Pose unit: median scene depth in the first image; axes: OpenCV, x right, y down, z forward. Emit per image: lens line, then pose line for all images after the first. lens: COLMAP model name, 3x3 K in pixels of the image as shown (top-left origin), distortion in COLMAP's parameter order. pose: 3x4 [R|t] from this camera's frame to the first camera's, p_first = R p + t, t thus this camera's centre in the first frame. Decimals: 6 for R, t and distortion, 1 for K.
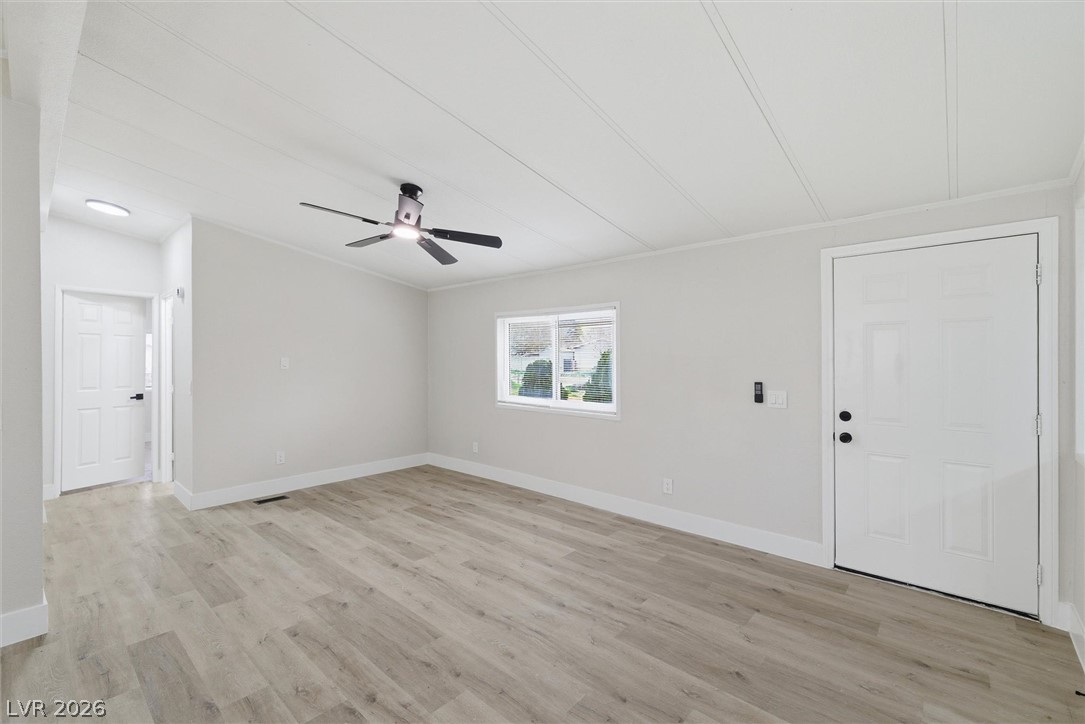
lens RADIAL K [[456.6, 0, 537.7], [0, 456.6, 360.4], [0, 0, 1]] dist [0.002198, 0.000066]
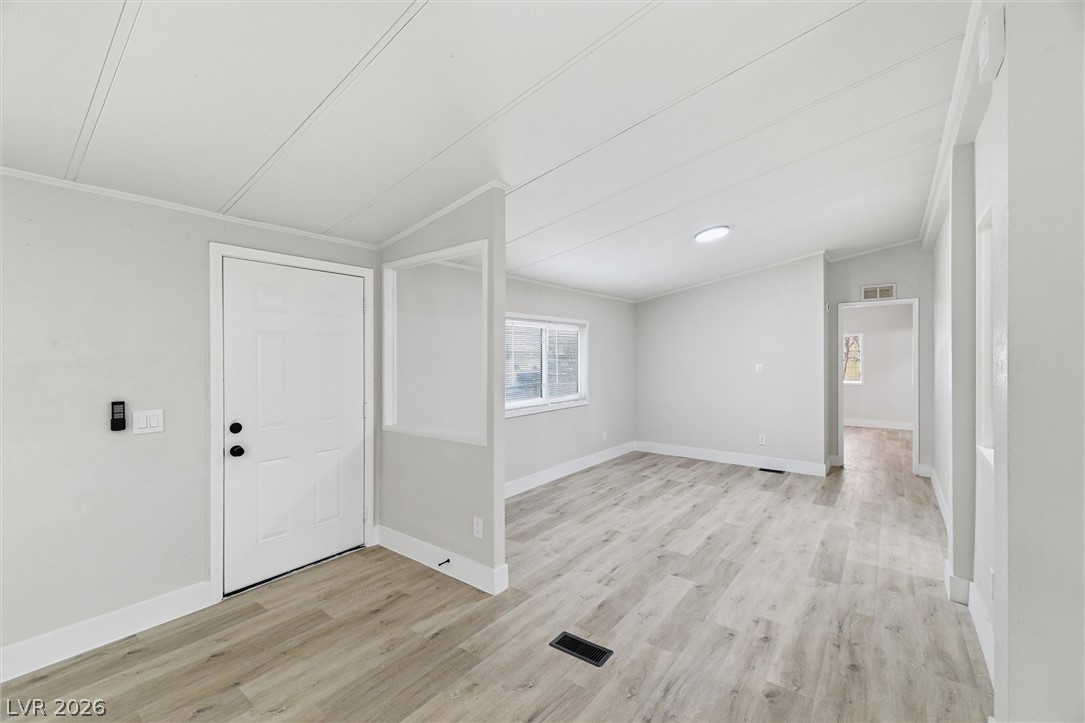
lens RADIAL K [[449.7, 0, 545.7], [0, 449.7, 356.4], [0, 0, 1]] dist [0.002894, 0.000290]
pose [[-0.075249, 0.002860, 0.997161, -0.341250], [0.007027, 0.999973, -0.002338, -0.021193], [-0.997140, 0.006831, -0.075267, 0.504821]]
